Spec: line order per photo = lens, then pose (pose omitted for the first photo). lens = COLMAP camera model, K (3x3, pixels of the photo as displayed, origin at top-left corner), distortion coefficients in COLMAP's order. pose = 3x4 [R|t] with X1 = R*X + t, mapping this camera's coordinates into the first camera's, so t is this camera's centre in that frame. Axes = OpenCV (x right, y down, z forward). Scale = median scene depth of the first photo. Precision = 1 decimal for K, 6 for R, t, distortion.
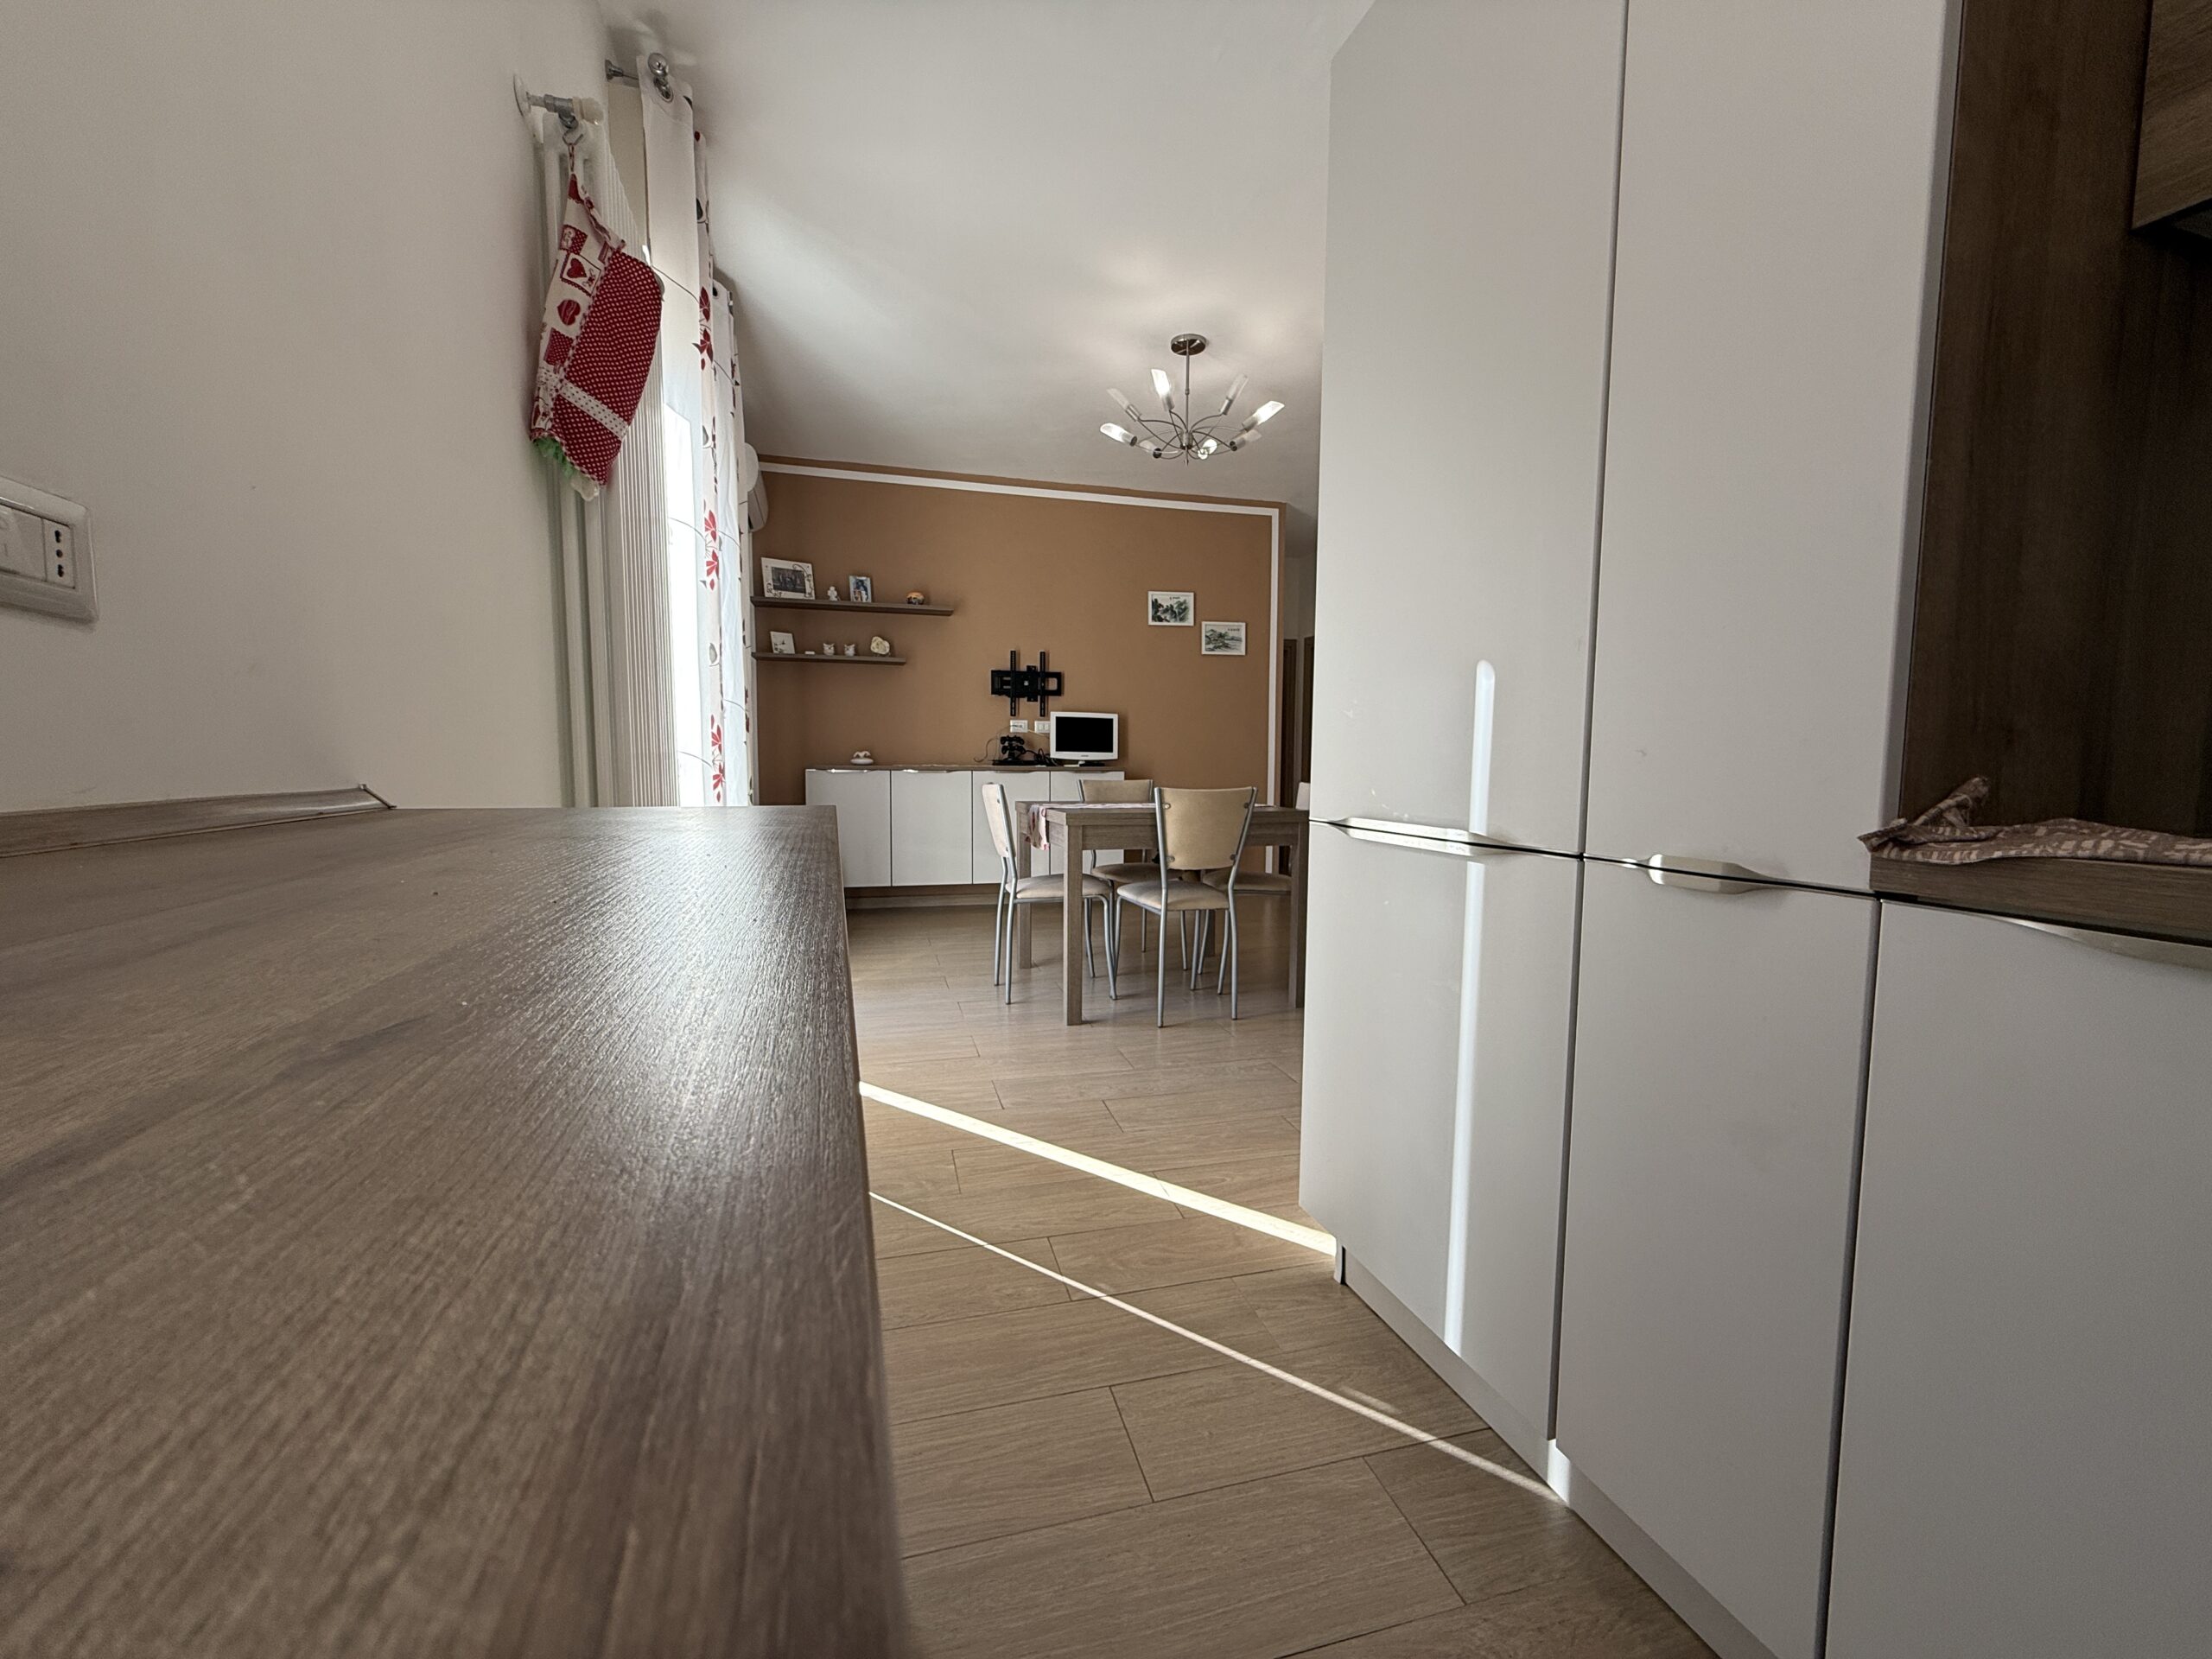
lens RADIAL K [[881.5, 0, 1098.5], [0, 881.5, 836.1], [0, 0, 1]] dist [-0.000078, 0.000115]
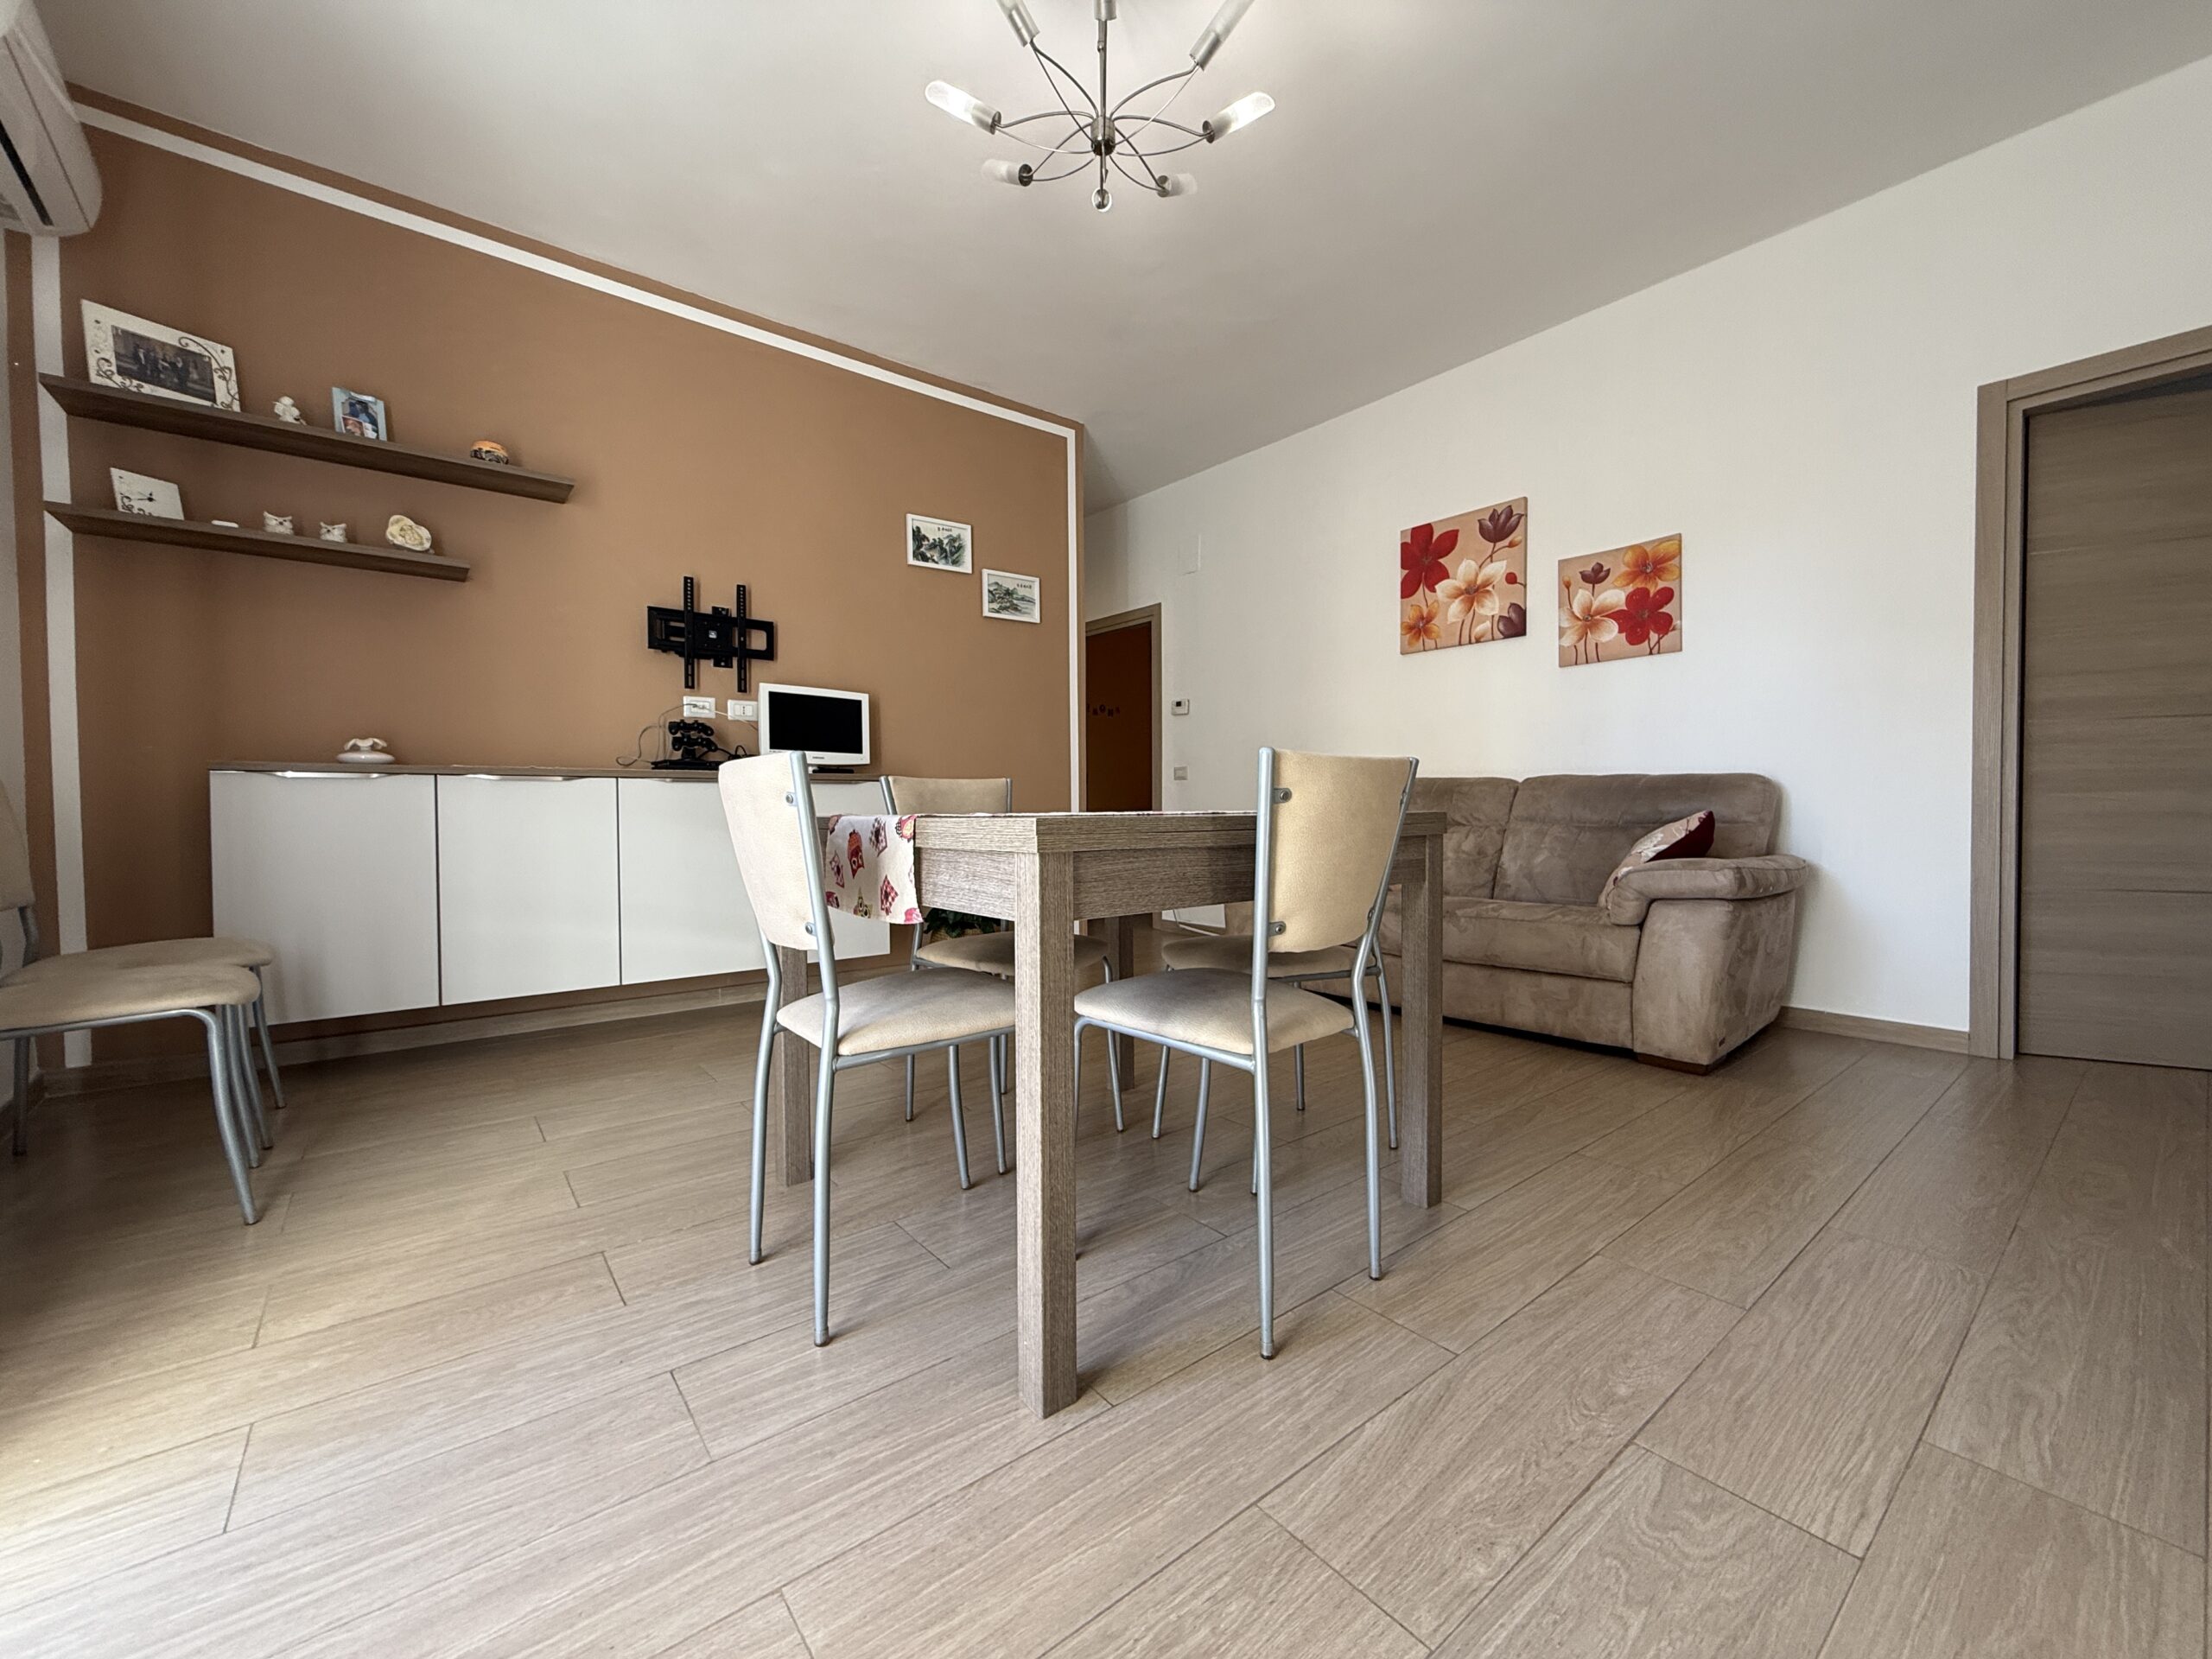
lens RADIAL K [[881.5, 0, 1098.5], [0, 881.5, 831.3], [0, 0, 1]] dist [-0.000078, 0.000115]
pose [[0.916552, -0.021970, 0.399311, -0.087306], [0.044386, 0.997909, -0.046975, -0.001795], [-0.397445, 0.060779, 0.915611, 0.375475]]
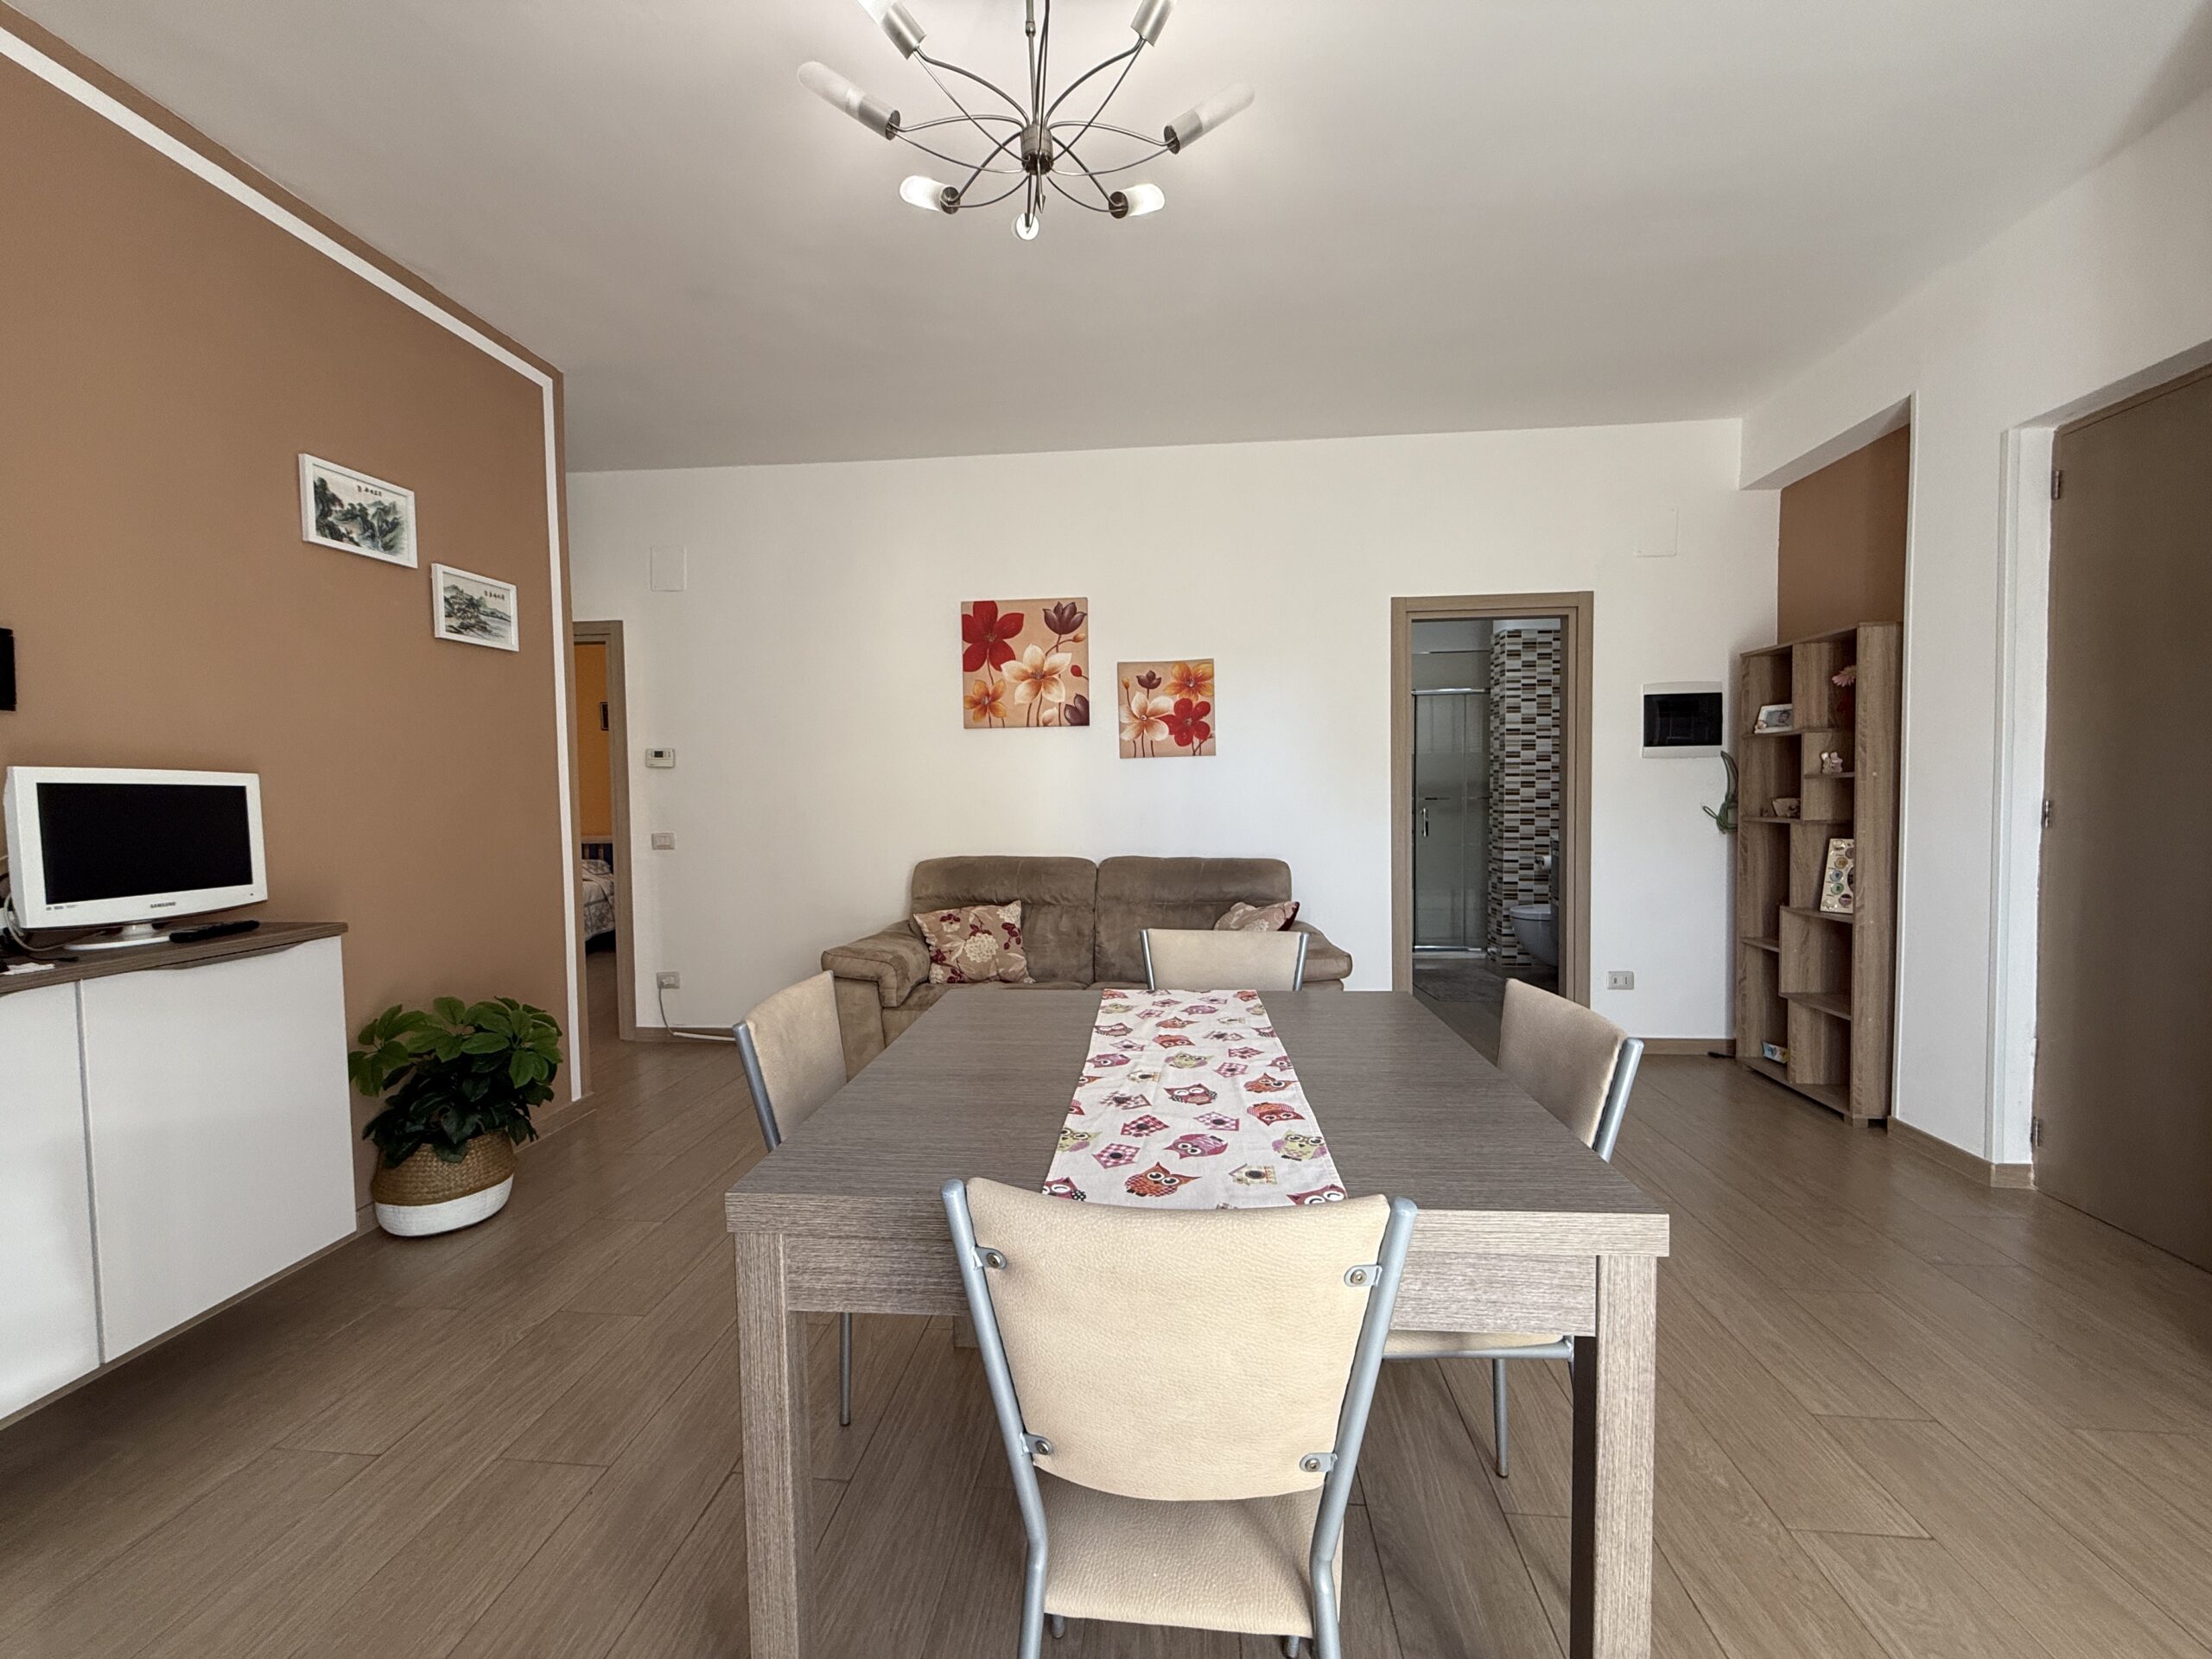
lens RADIAL K [[881.5, 0, 1099.3], [0, 881.5, 831.6], [0, 0, 1]] dist [-0.000078, 0.000115]
pose [[0.349071, -0.053933, 0.935543, -0.202522], [0.093950, 0.995327, 0.022324, -0.096962], [-0.932375, 0.080102, 0.352506, 0.596574]]
